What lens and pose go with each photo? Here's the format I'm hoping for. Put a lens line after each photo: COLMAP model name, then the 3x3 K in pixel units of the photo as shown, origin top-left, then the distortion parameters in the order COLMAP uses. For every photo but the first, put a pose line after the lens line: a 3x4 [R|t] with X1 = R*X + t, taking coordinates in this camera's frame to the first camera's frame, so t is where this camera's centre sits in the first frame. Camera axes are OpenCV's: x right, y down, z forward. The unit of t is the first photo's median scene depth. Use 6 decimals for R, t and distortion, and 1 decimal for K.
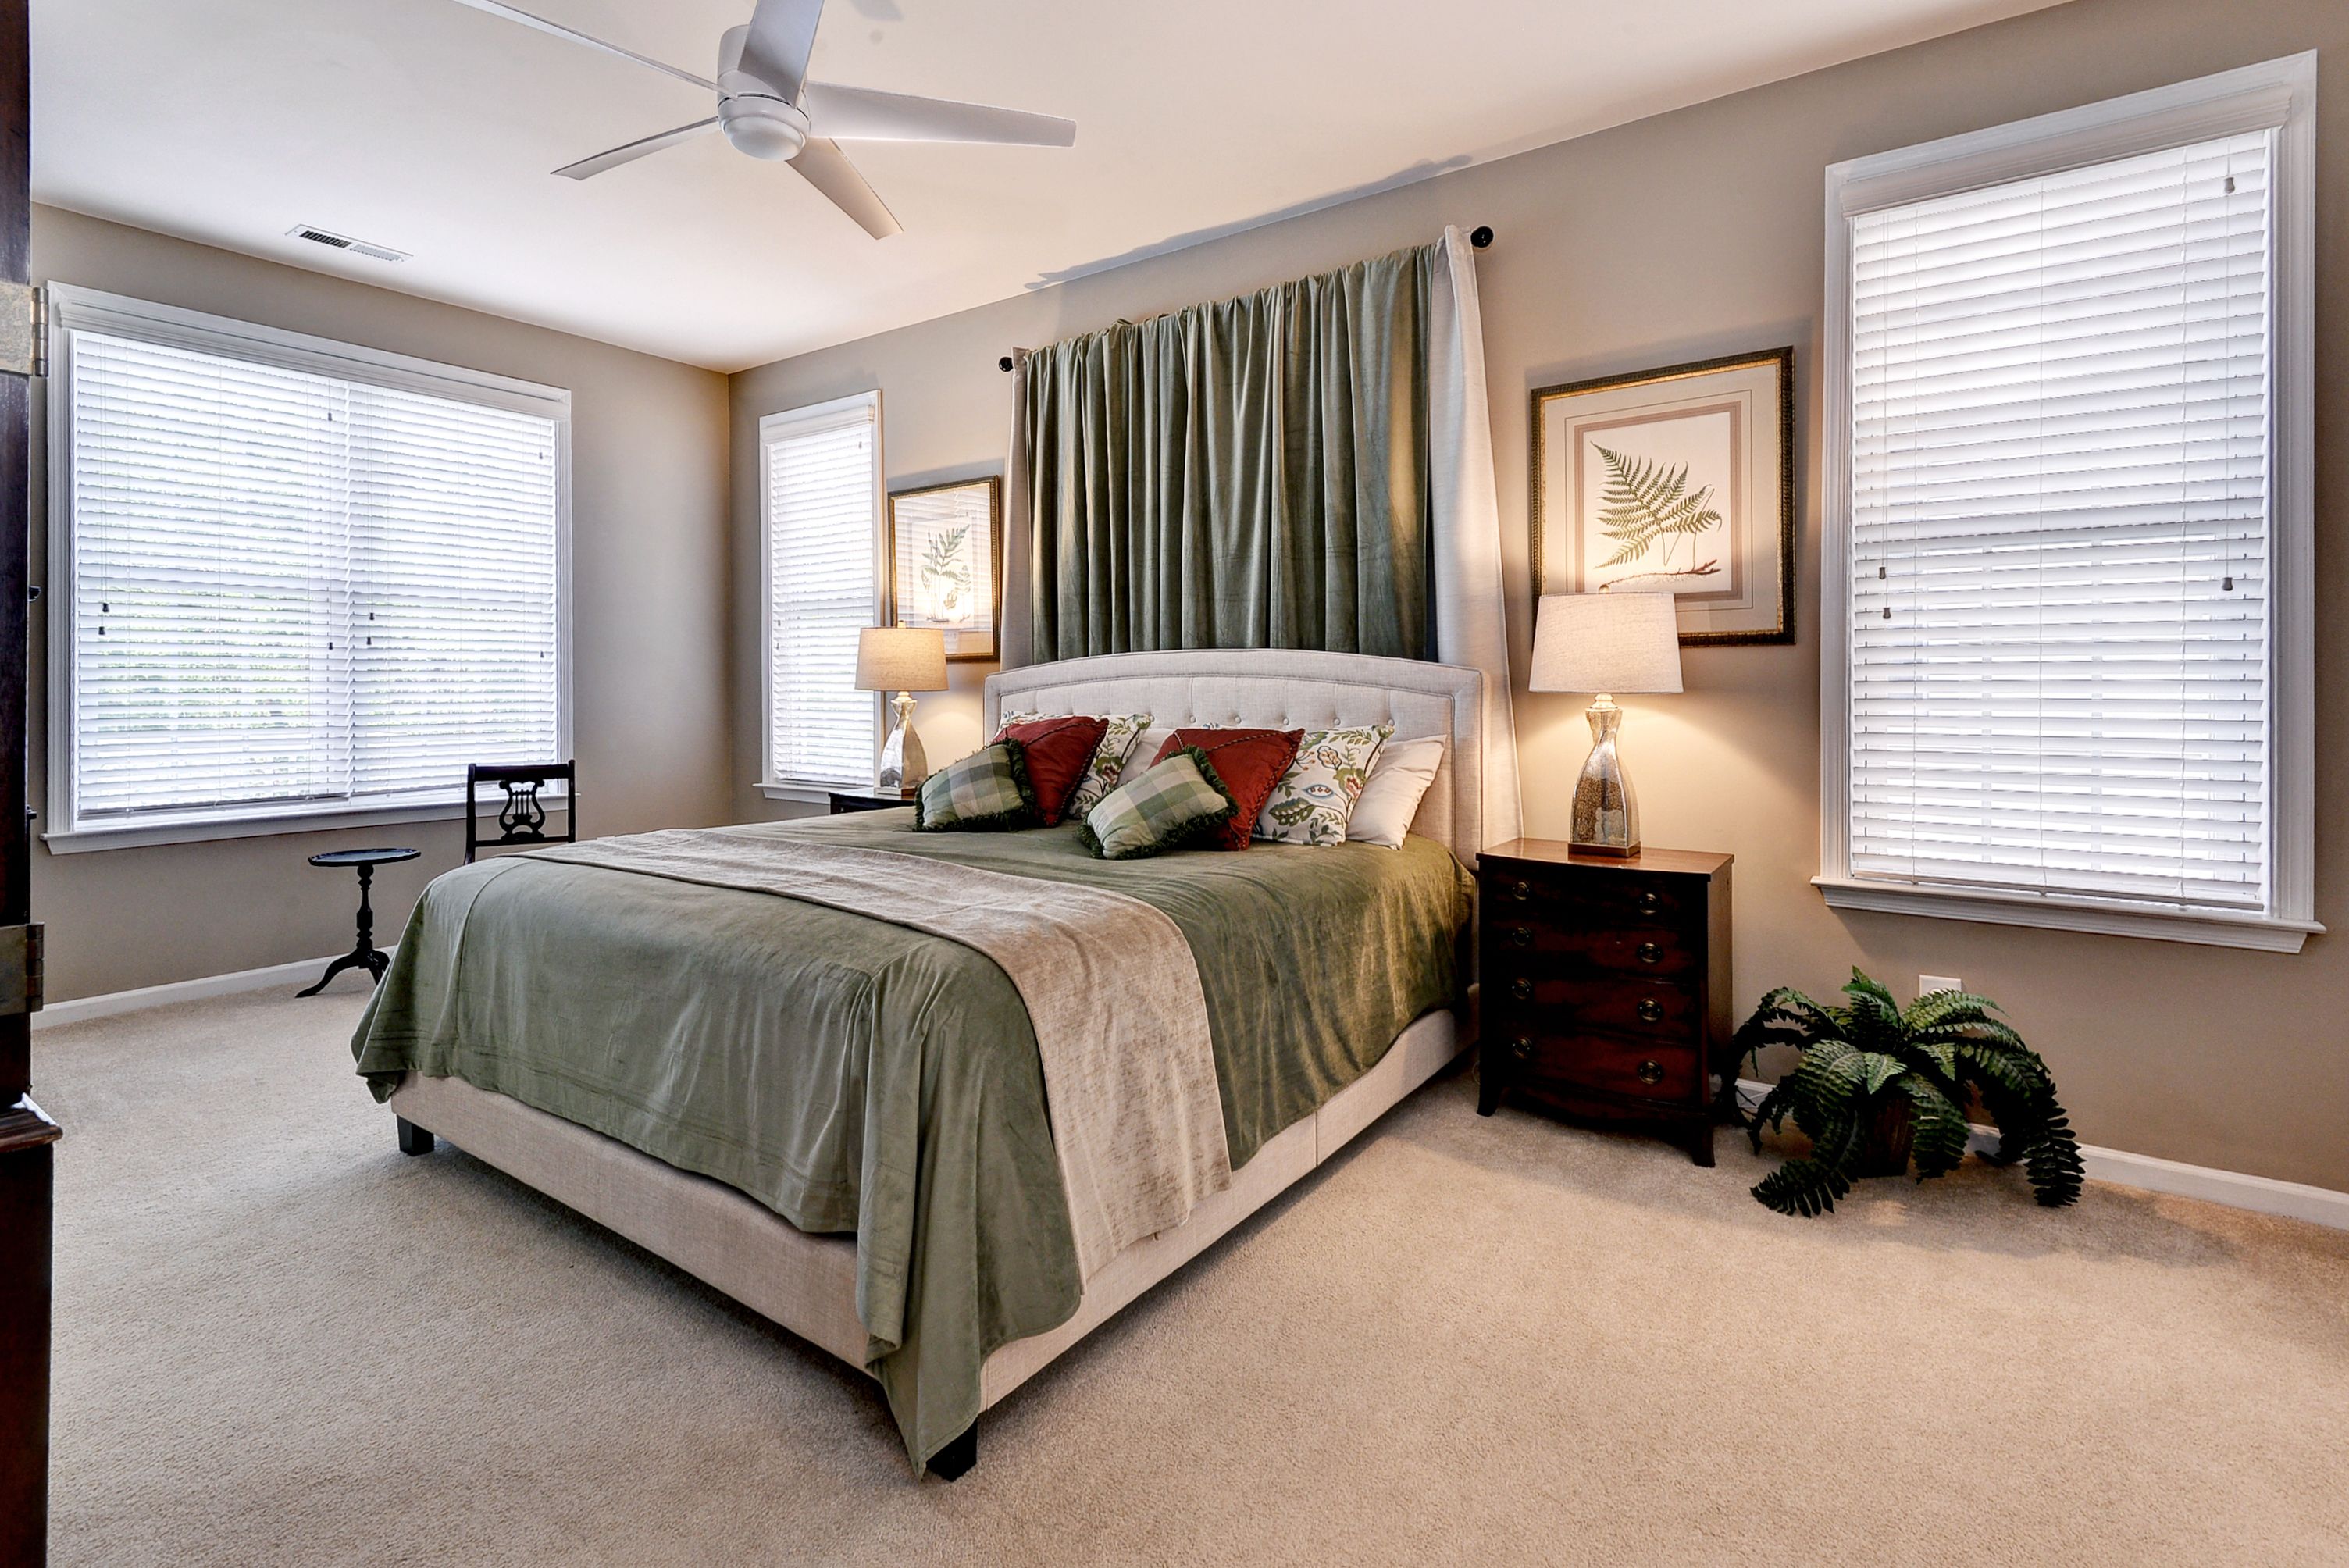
lens RADIAL K [[1118.8, 0, 1173.5], [0, 1118.8, 681.7], [0, 0, 1]] dist [0.030516, -0.000050]
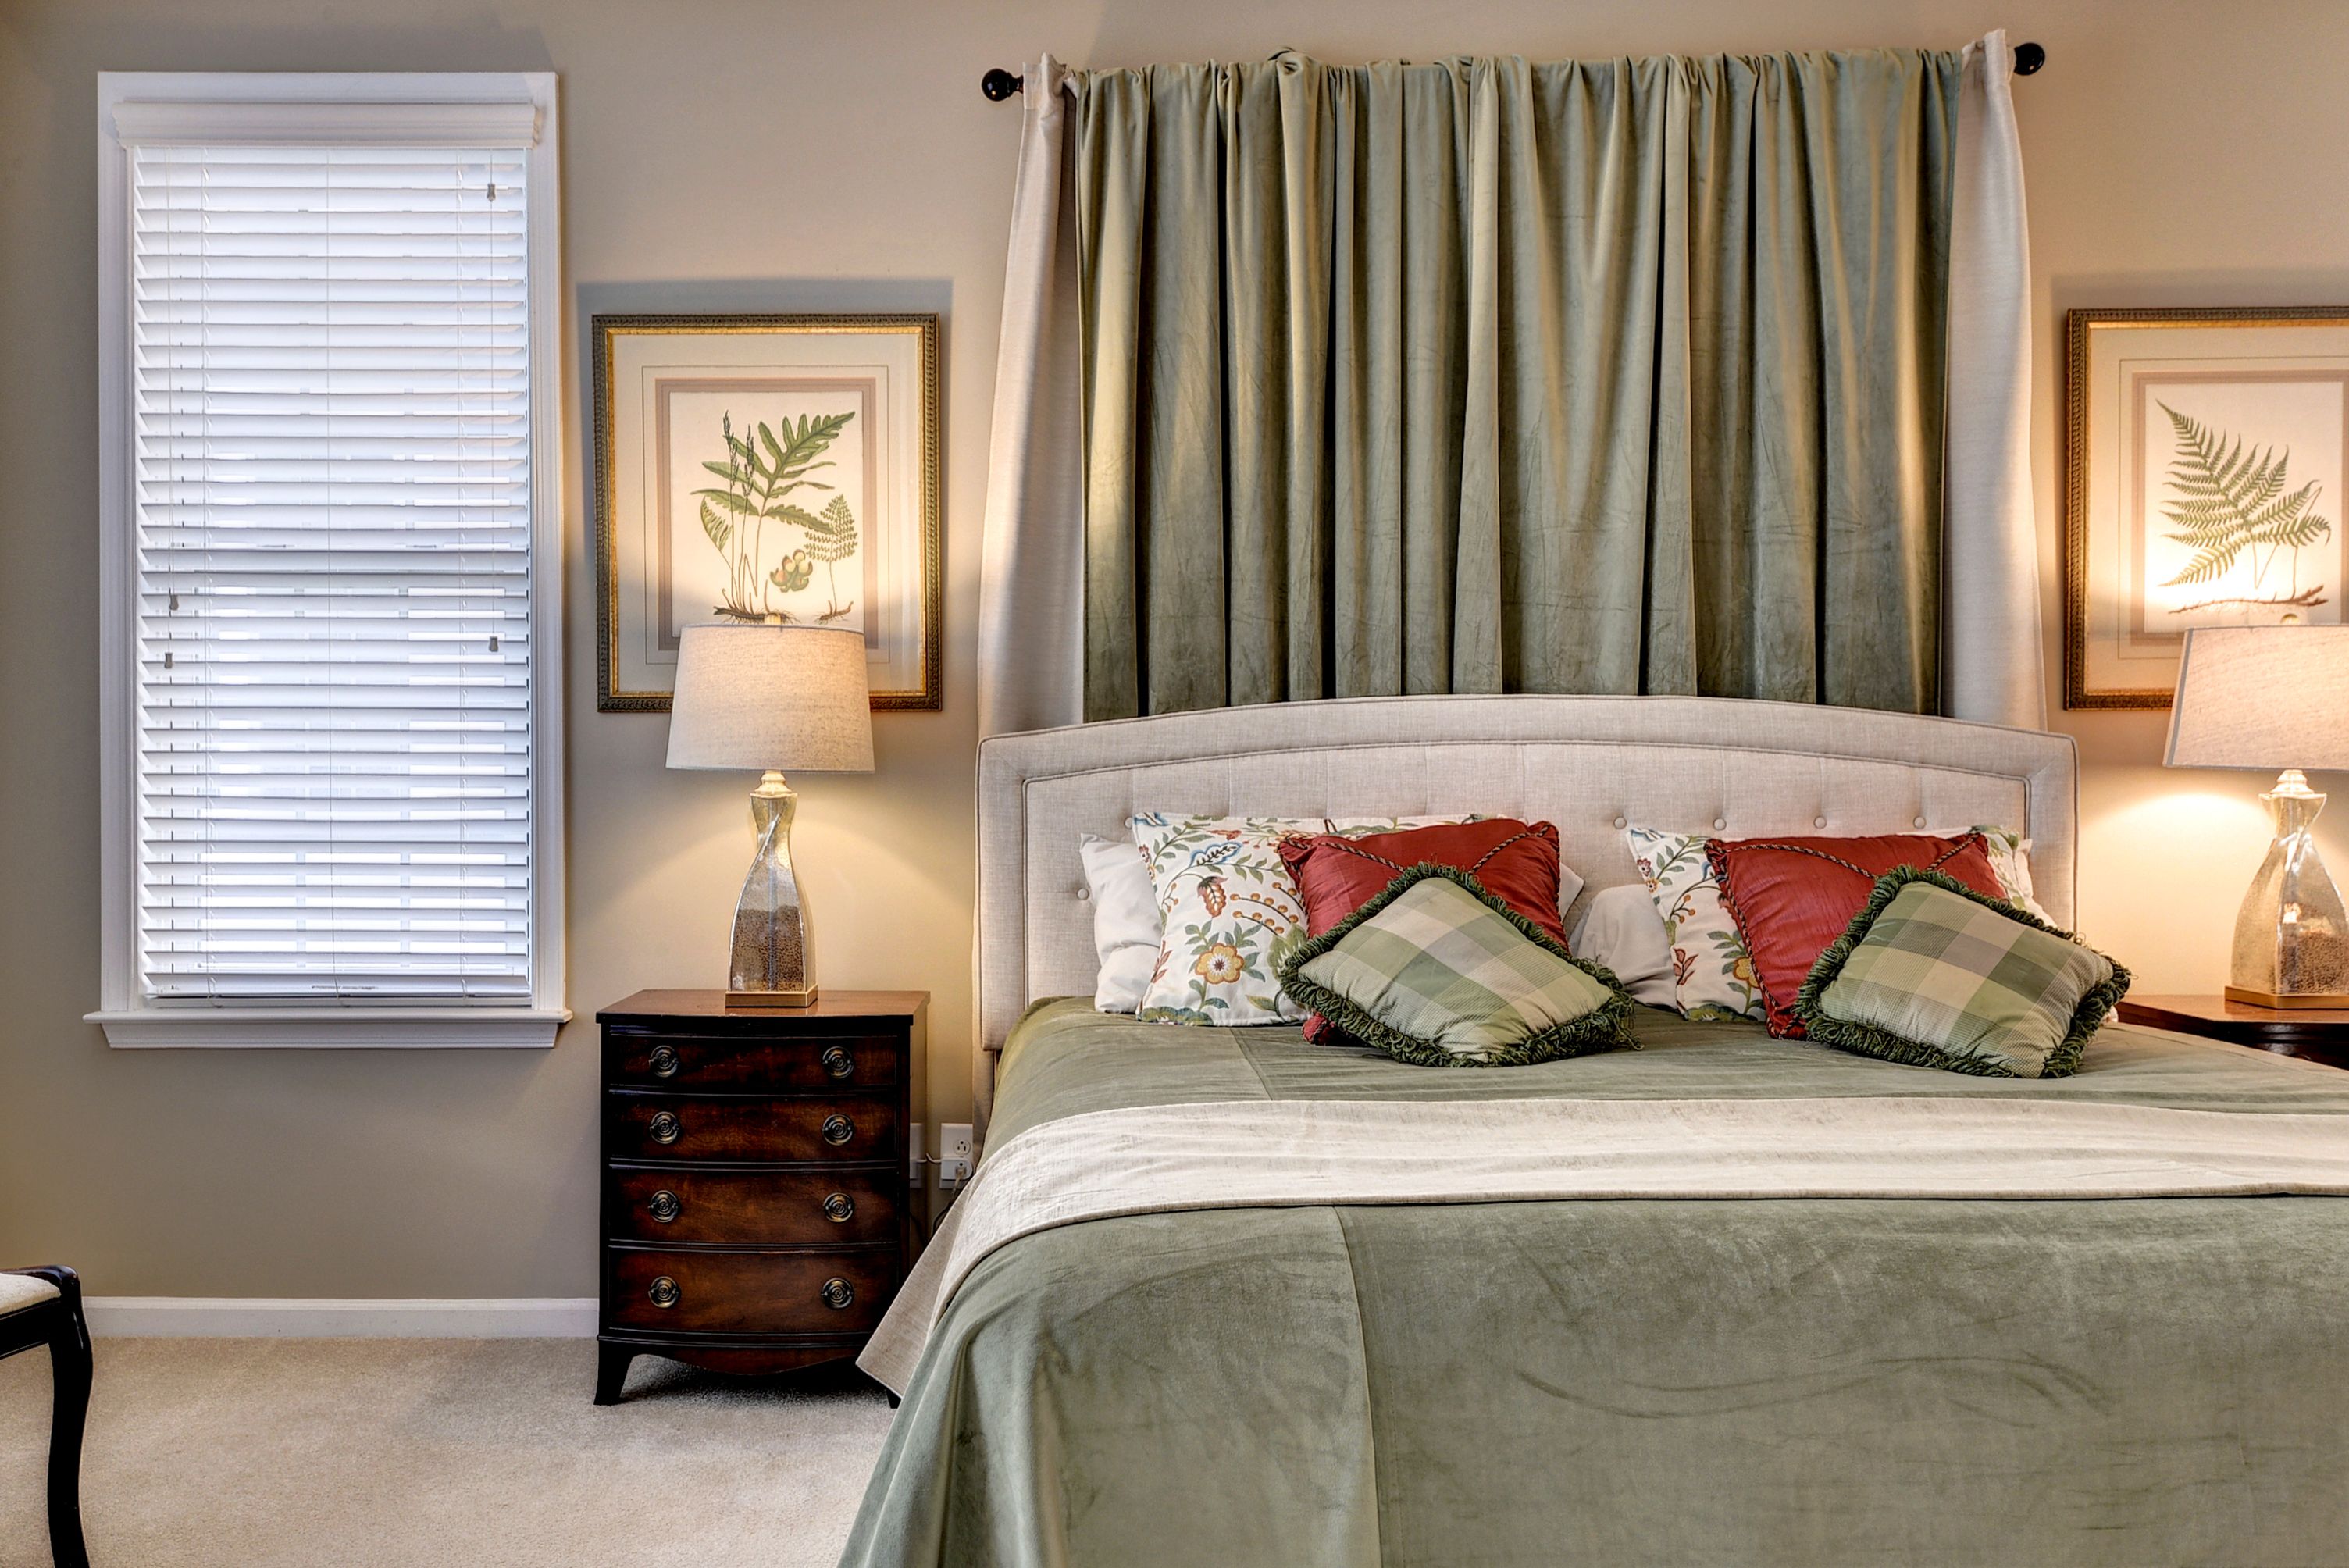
lens RADIAL K [[1674.1, 0, 1174.5], [0, 1674.1, 734.4], [0, 0, 1]] dist [0.007937, 0.001584]
pose [[0.810052, 0.009639, 0.586279, -0.588668], [-0.002716, 0.999916, -0.012686, 0.001508], [-0.586352, 0.008684, 0.810010, 0.450609]]
